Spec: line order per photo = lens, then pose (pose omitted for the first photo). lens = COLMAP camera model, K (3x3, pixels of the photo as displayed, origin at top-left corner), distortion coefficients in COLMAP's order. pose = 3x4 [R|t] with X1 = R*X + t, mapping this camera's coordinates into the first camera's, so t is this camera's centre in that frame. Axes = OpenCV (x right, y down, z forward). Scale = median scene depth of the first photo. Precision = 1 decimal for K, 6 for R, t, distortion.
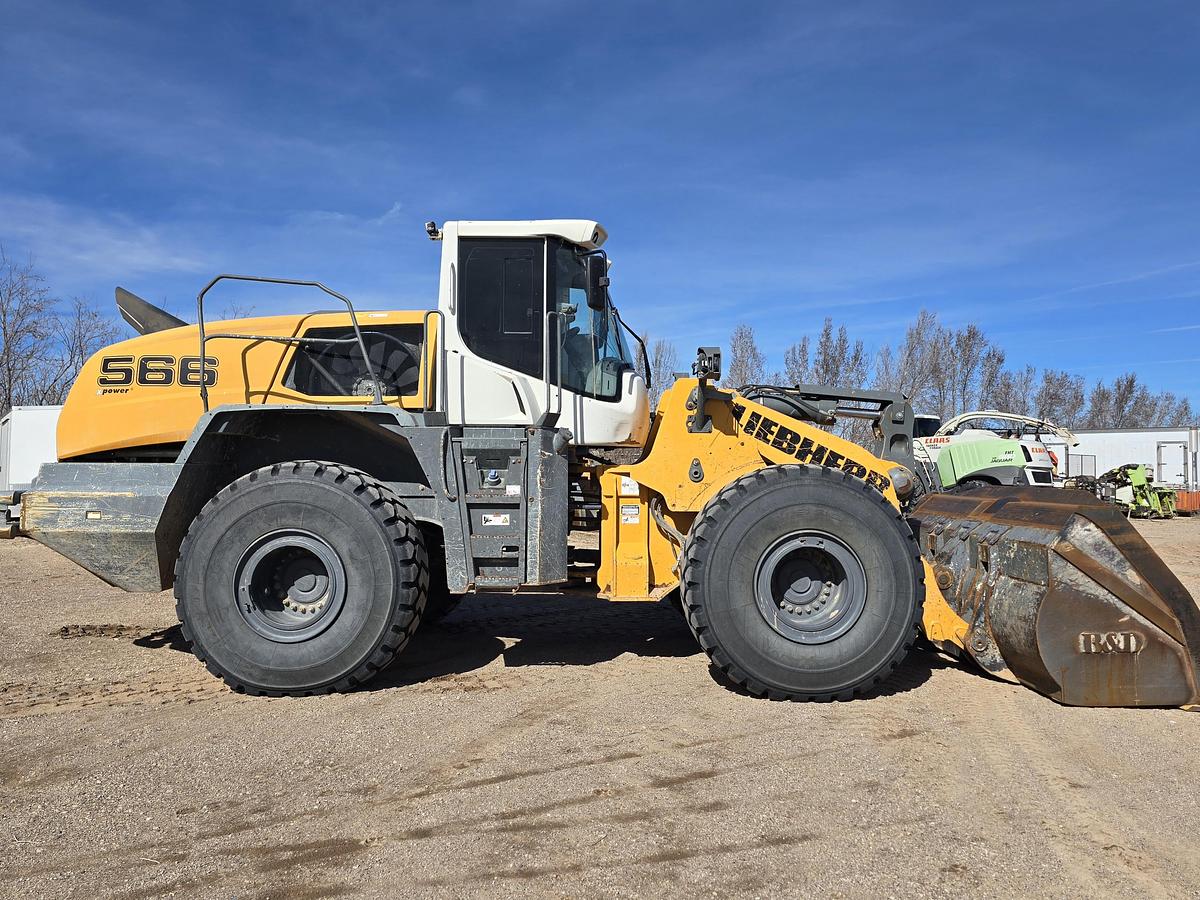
lens RADIAL K [[1026.9, 0, 597.7], [0, 1026.9, 418.1], [0, 0, 1]] dist [0.133610, -0.210052]
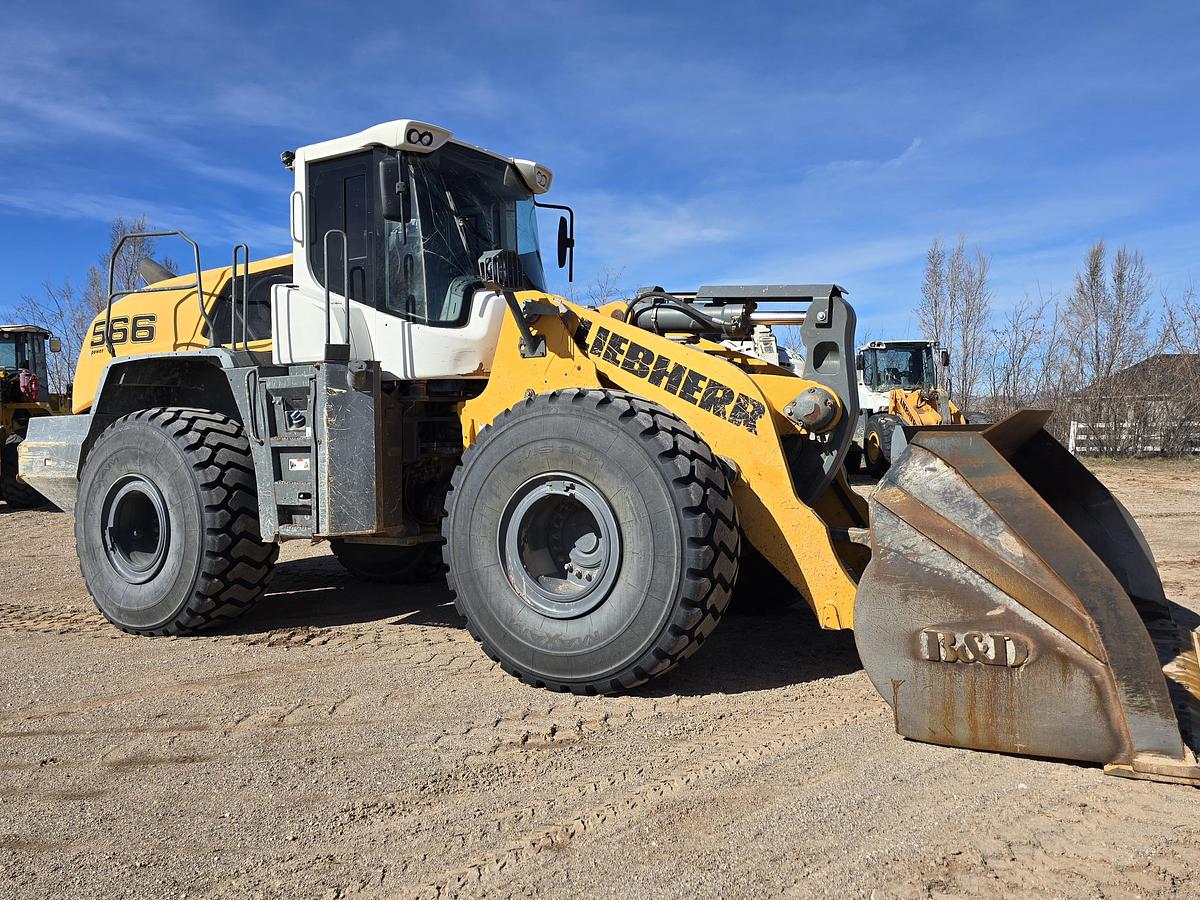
lens RADIAL K [[1026.9, 0, 597.7], [0, 1026.9, 418.1], [0, 0, 1]] dist [0.133610, -0.210052]
pose [[0.852414, -0.031789, -0.521901, 0.612581], [0.054672, 0.998098, 0.028501, 0.045233], [0.520002, -0.052828, 0.852530, 0.346513]]
